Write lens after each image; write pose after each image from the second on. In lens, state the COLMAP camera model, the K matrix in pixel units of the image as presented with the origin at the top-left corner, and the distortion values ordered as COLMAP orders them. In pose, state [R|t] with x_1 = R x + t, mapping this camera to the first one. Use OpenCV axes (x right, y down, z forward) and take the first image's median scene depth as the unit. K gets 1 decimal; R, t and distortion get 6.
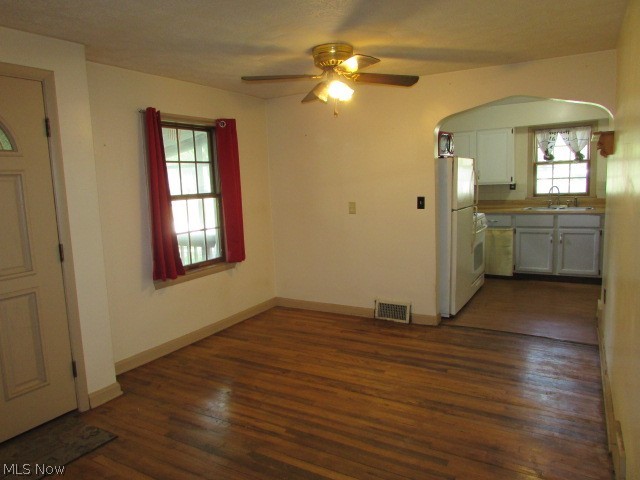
lens RADIAL K [[456.0, 0, 324.5], [0, 456.0, 240.3], [0, 0, 1]] dist [-0.029523, 0.014377]
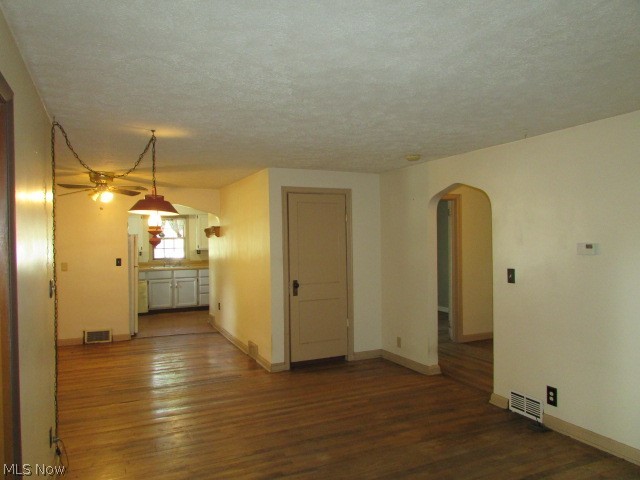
lens RADIAL K [[456.0, 0, 315.1], [0, 456.0, 234.2], [0, 0, 1]] dist [-0.029523, 0.014377]
pose [[0.581157, 0.038055, 0.812901, -0.693094], [0.099664, 0.988058, -0.117506, 0.076562], [-0.807666, 0.149307, 0.570424, -0.482553]]
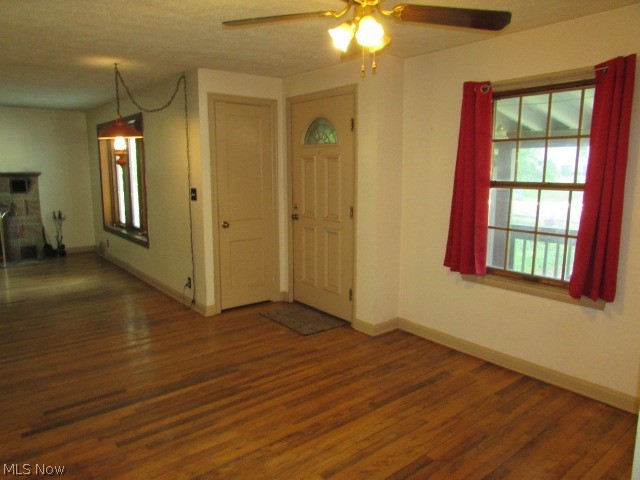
lens RADIAL K [[456.0, 0, 308.1], [0, 456.0, 241.8], [0, 0, 1]] dist [-0.029523, 0.014377]
pose [[-0.381646, 0.186922, -0.905211, 0.520787], [-0.108882, 0.963428, 0.244849, -0.144735], [0.917873, 0.192007, -0.347336, 0.908894]]
